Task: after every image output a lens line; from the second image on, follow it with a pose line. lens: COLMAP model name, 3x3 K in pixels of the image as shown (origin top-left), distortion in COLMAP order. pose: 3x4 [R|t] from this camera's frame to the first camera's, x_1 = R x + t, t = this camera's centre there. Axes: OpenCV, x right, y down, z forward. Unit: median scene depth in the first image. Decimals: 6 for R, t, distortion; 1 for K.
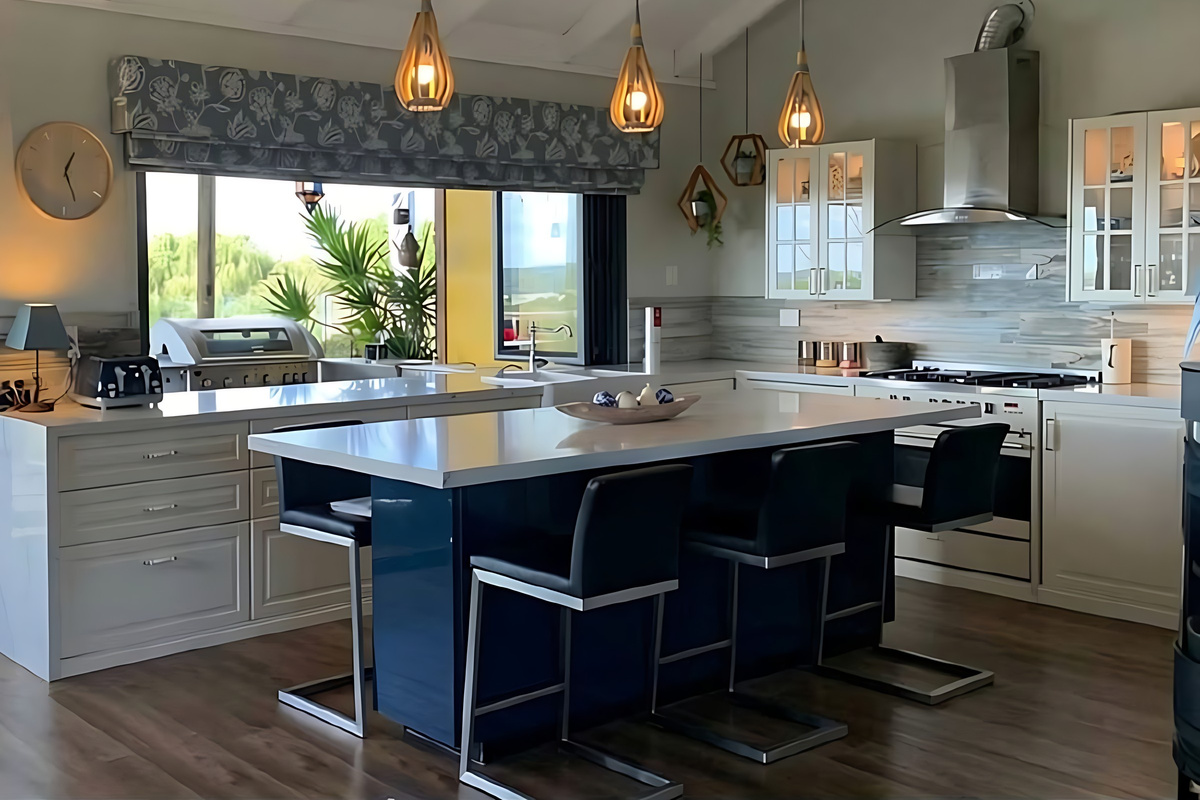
lens RADIAL K [[1249.2, 0, 600.0], [0, 1249.2, 398.1], [0, 0, 1]] dist [-0.013128, 0.000000]
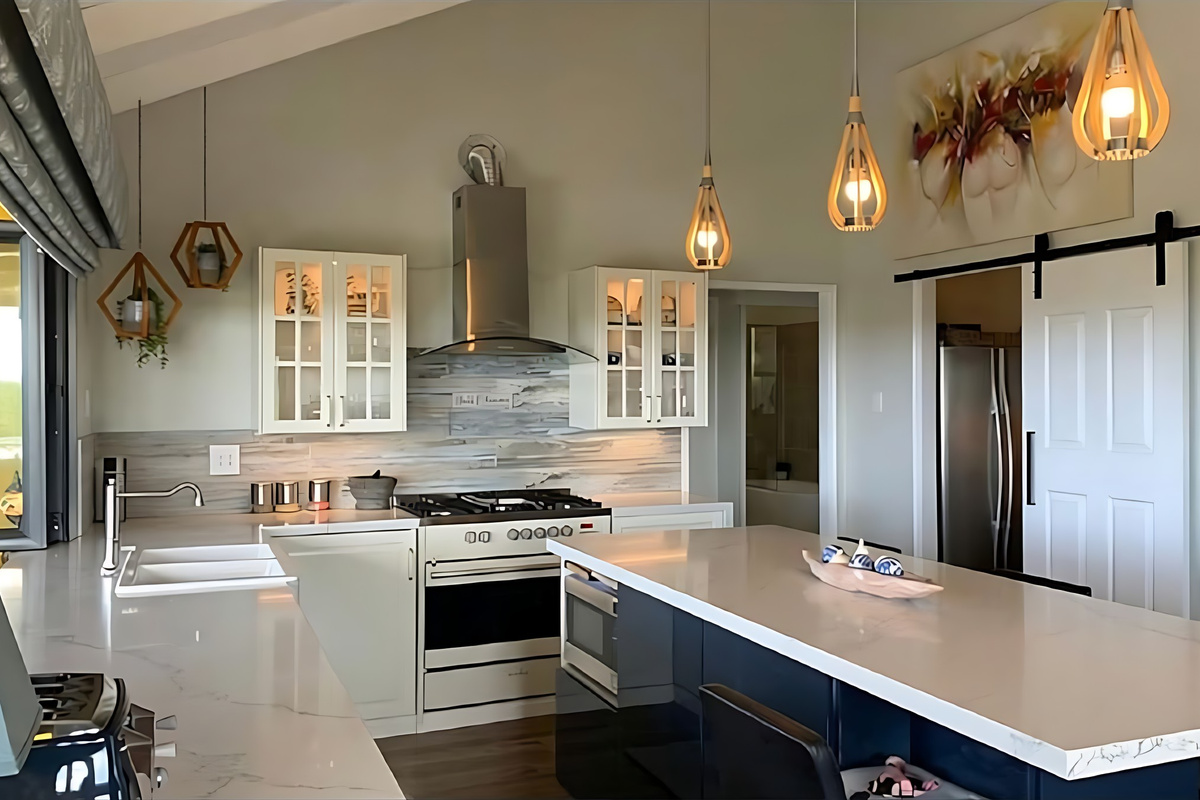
lens RADIAL K [[1044.0, 0, 600.6], [0, 1044.0, 401.3], [0, 0, 1]] dist [0.013898, 0.001534]
pose [[0.316073, 0.005792, 0.948717, -0.456838], [0.090675, 0.995219, -0.036285, -0.059774], [-0.944392, 0.097494, 0.314037, 0.629509]]
